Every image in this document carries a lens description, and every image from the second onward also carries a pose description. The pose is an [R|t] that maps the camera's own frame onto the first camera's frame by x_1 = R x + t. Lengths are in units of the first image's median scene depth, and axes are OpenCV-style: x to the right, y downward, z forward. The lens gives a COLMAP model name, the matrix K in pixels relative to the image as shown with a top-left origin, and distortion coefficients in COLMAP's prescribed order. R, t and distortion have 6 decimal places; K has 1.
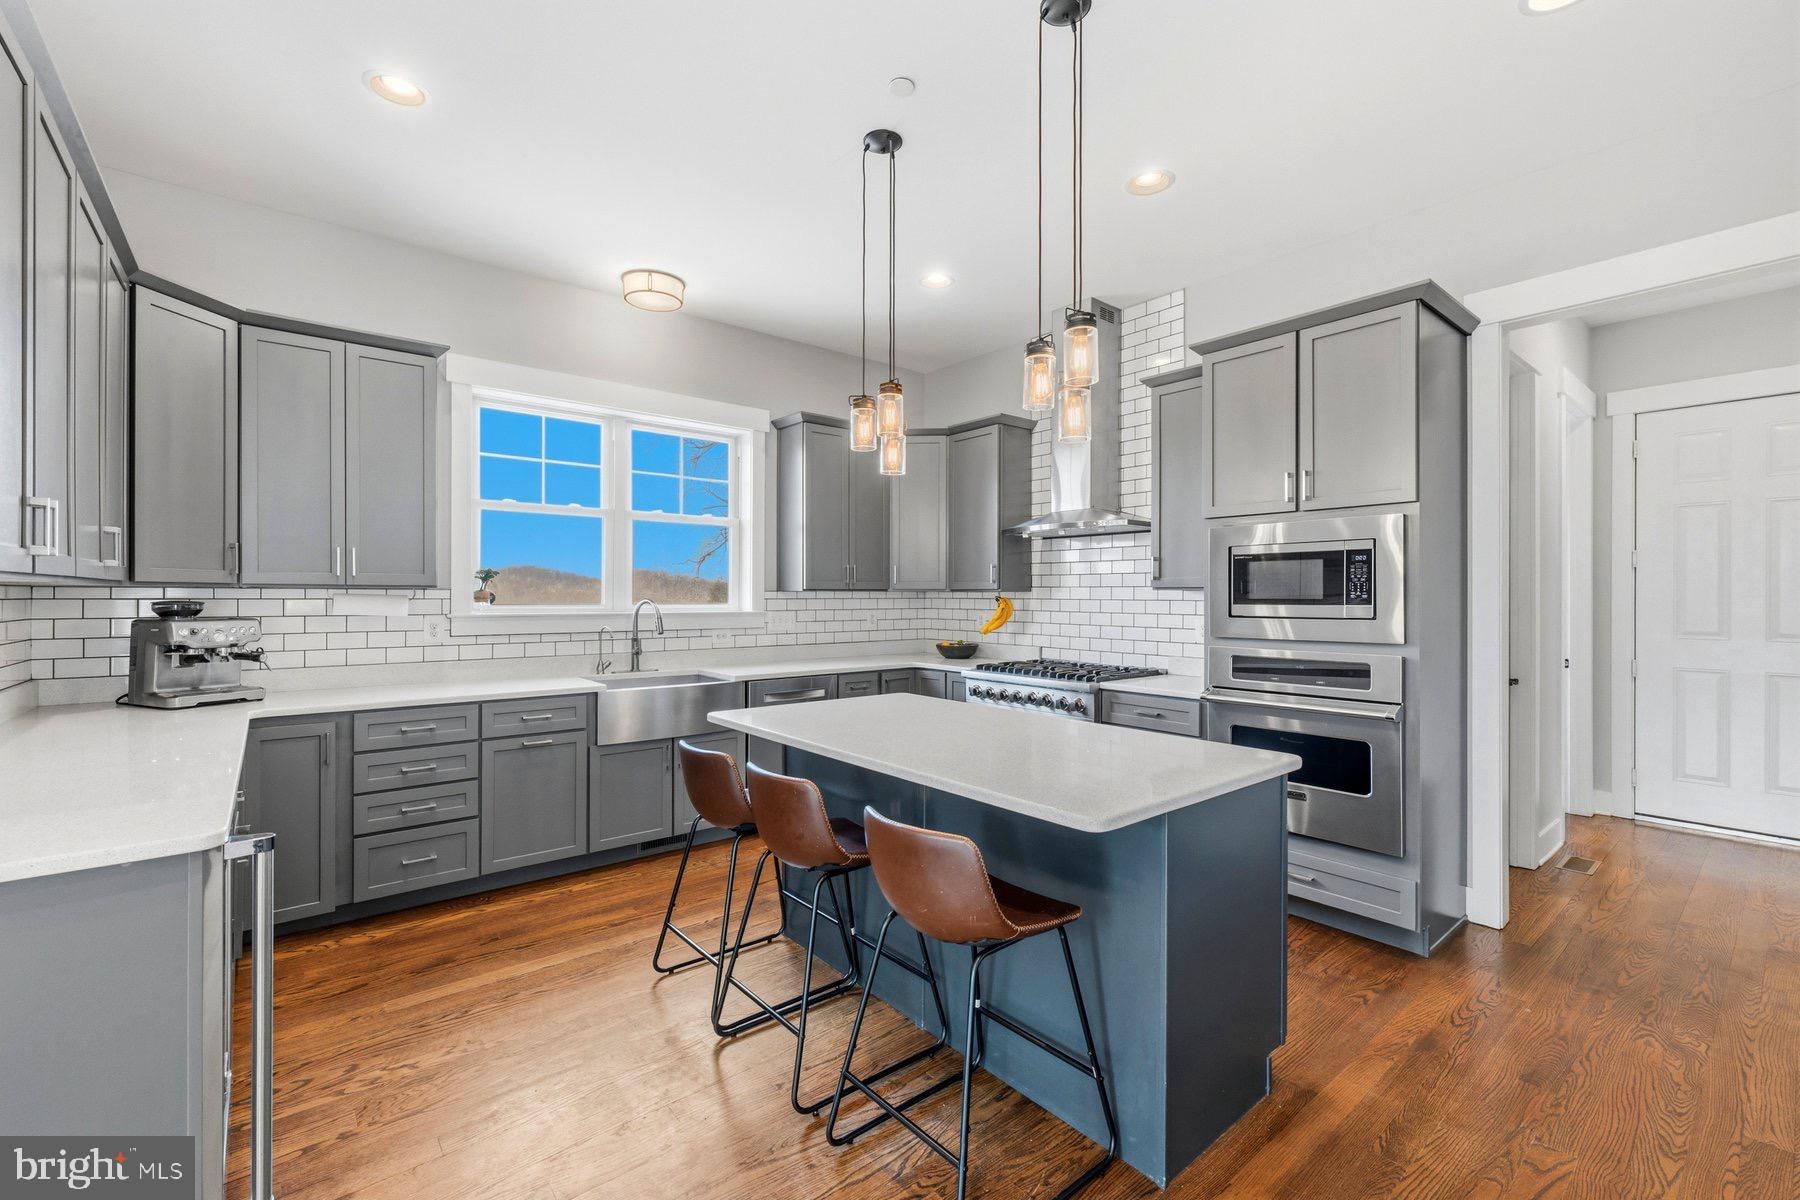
lens RADIAL K [[765.5, 0, 906.6], [0, 765.5, 598.0], [0, 0, 1]] dist [-0.002230, 0.000519]
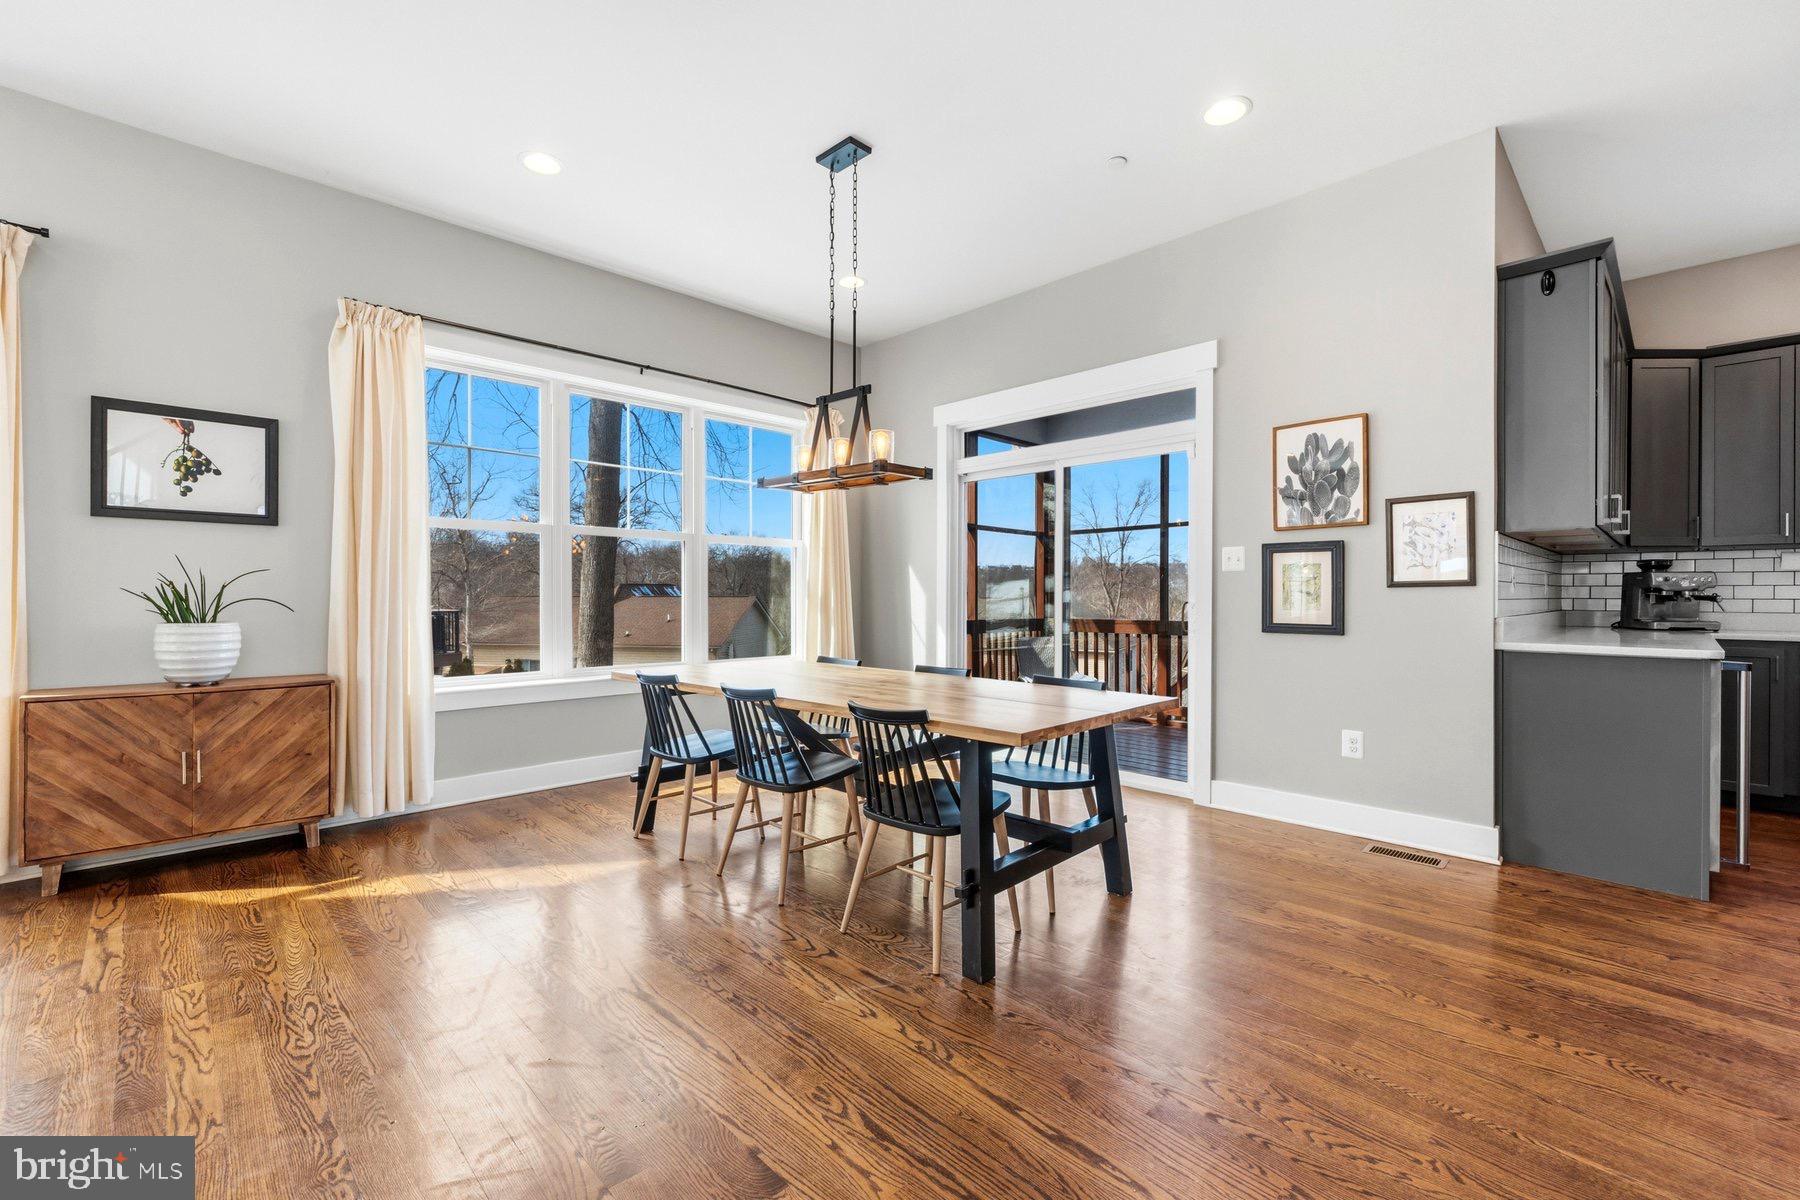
lens RADIAL K [[765.5, 0, 903.6], [0, 765.5, 601.0], [0, 0, 1]] dist [-0.002230, 0.000519]
pose [[0.083653, 0.002215, -0.996493, 0.397373], [-0.003255, 0.999993, 0.001950, 0.084920], [0.996490, 0.003080, 0.083659, -0.568059]]
